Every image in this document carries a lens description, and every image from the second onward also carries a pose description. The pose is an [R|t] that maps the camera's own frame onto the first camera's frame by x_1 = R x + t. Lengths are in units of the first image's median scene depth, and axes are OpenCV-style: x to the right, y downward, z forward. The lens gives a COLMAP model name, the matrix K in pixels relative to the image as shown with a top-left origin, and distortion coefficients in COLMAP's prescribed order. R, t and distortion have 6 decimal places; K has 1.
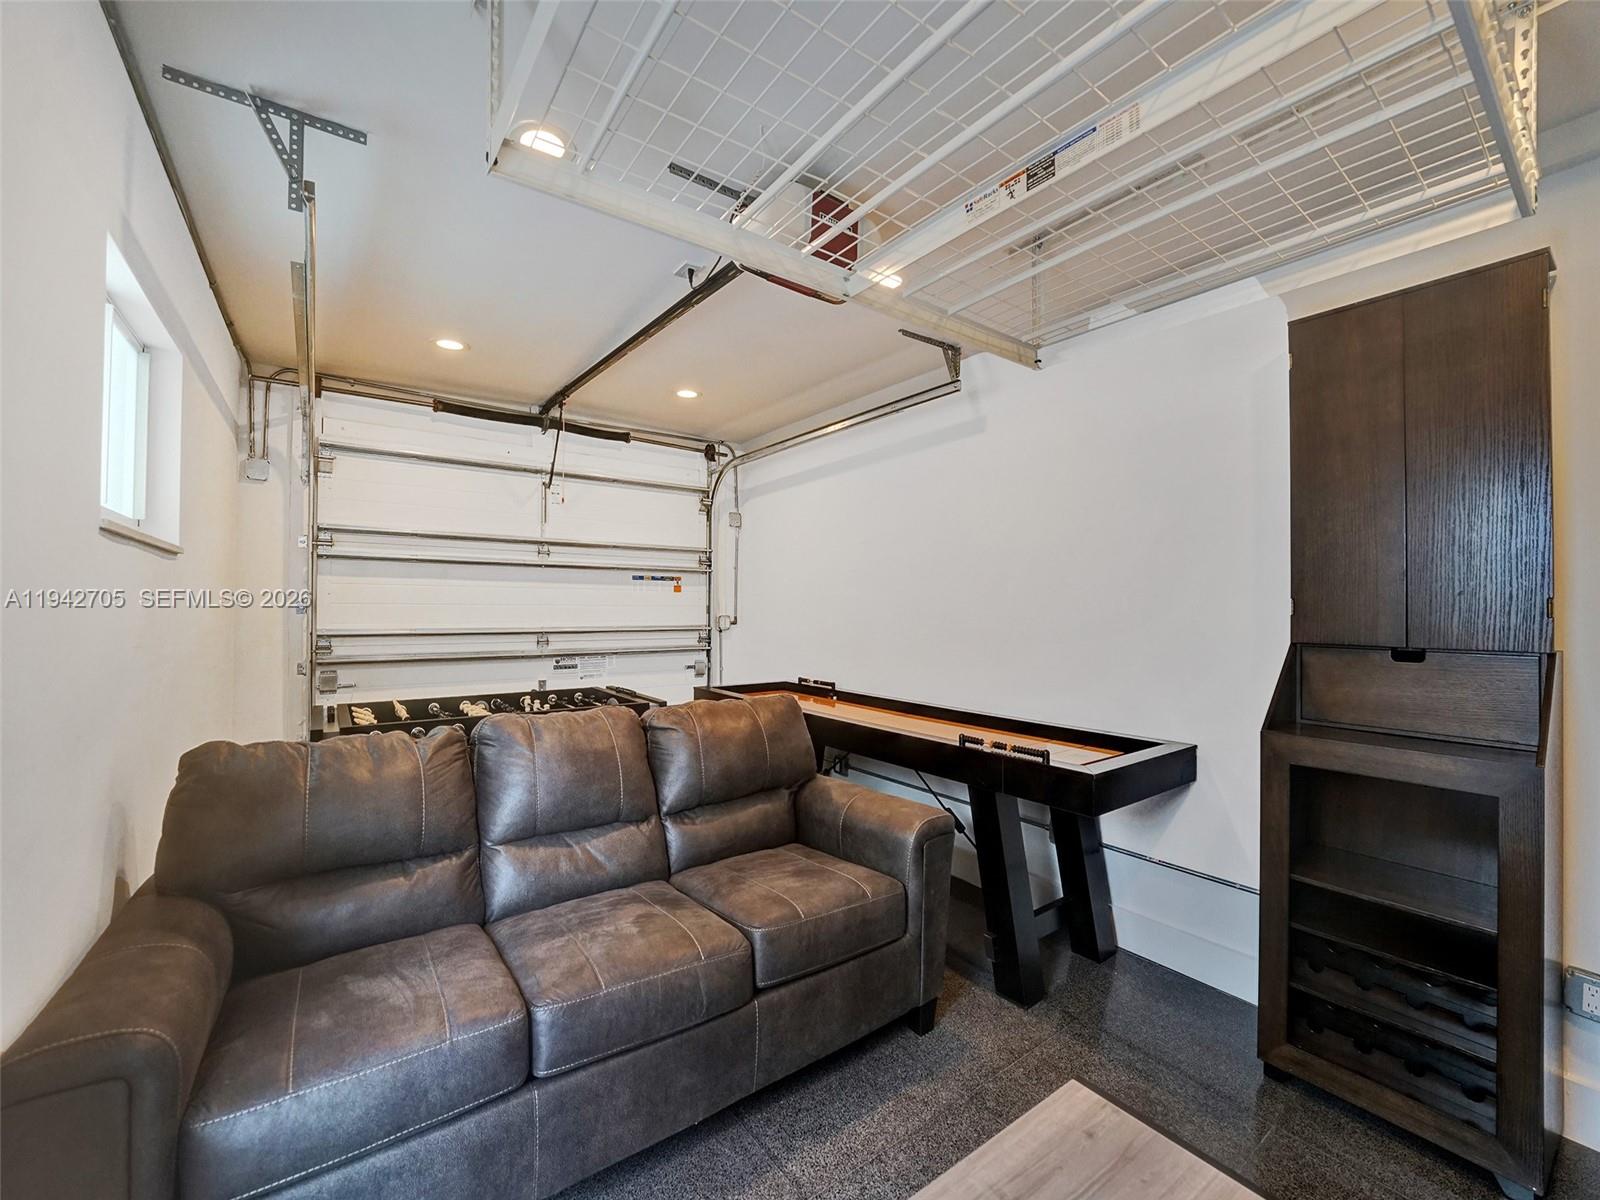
lens RADIAL K [[651.9, 0, 798.7], [0, 651.9, 593.3], [0, 0, 1]] dist [-0.023150, 0.000537]
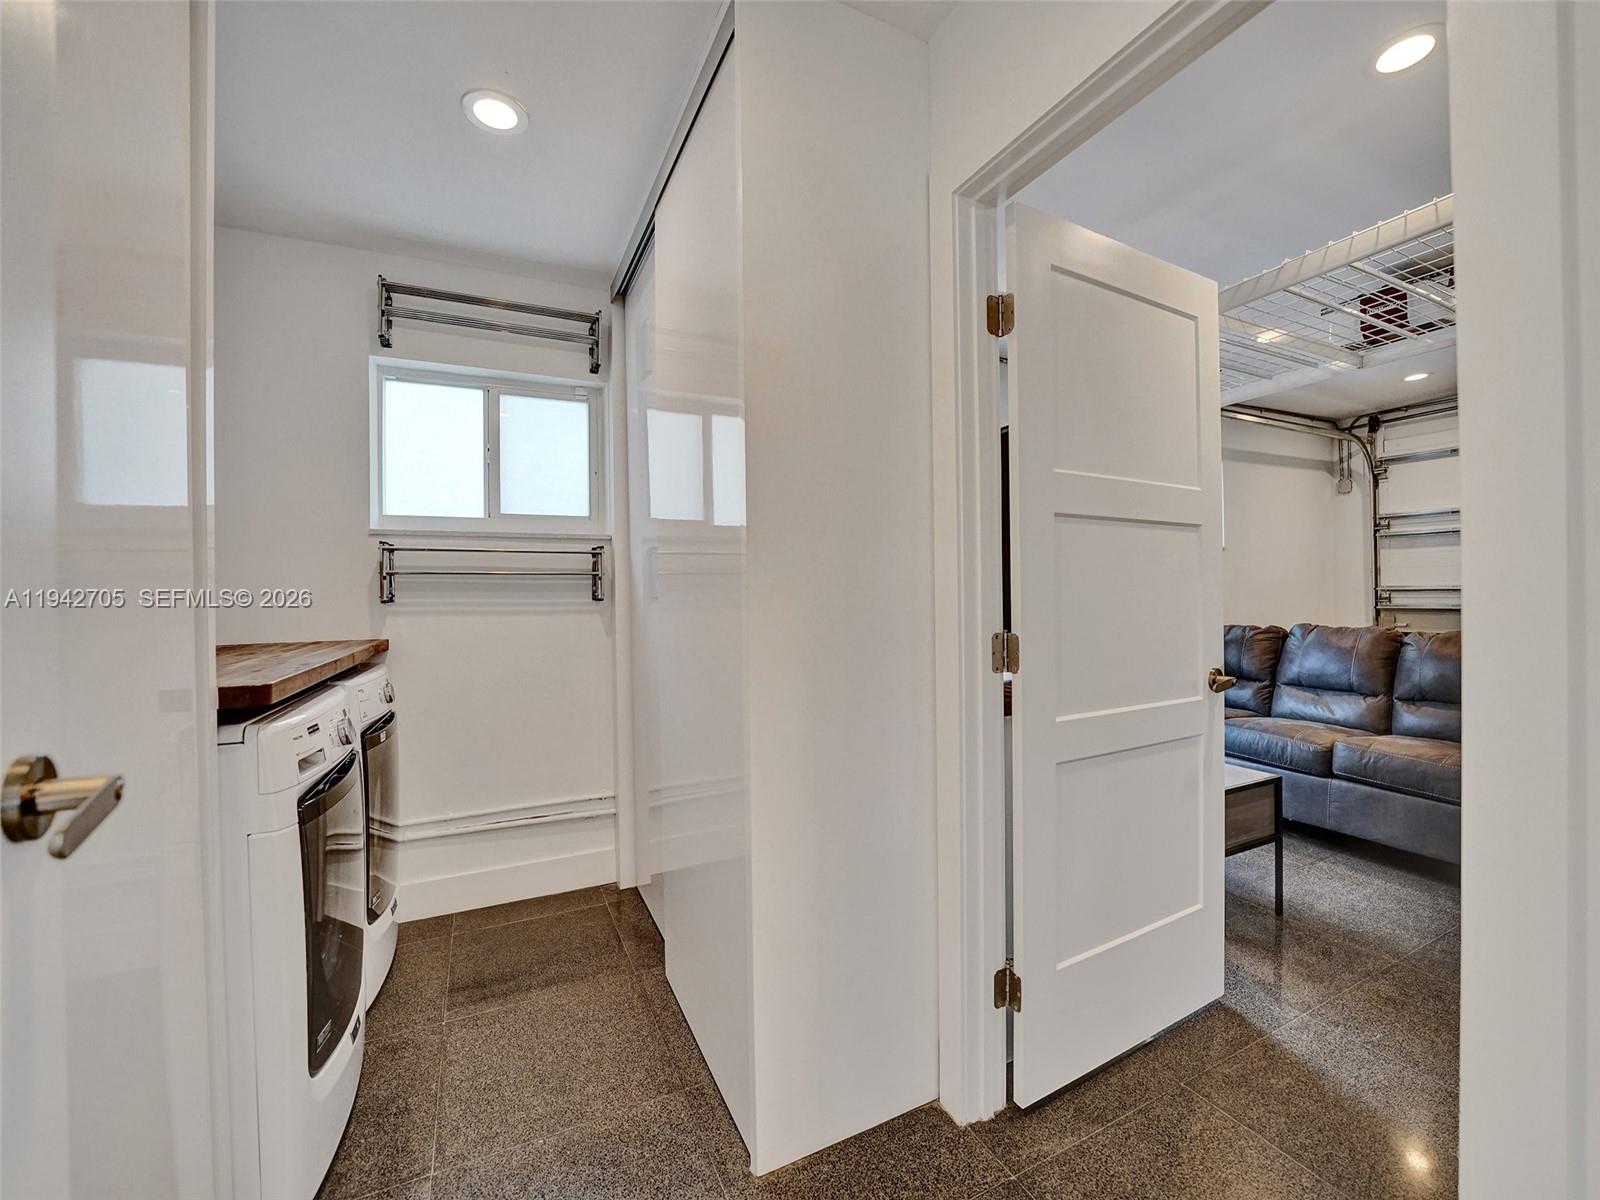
lens RADIAL K [[651.9, 0, 798.7], [0, 651.9, 593.3], [0, 0, 1]] dist [-0.023150, 0.000537]
pose [[-0.183221, 0.004906, -0.983060, 0.957741], [0.029534, 0.999564, -0.000516, 0.034489], [0.982628, -0.029128, -0.183286, -0.053770]]
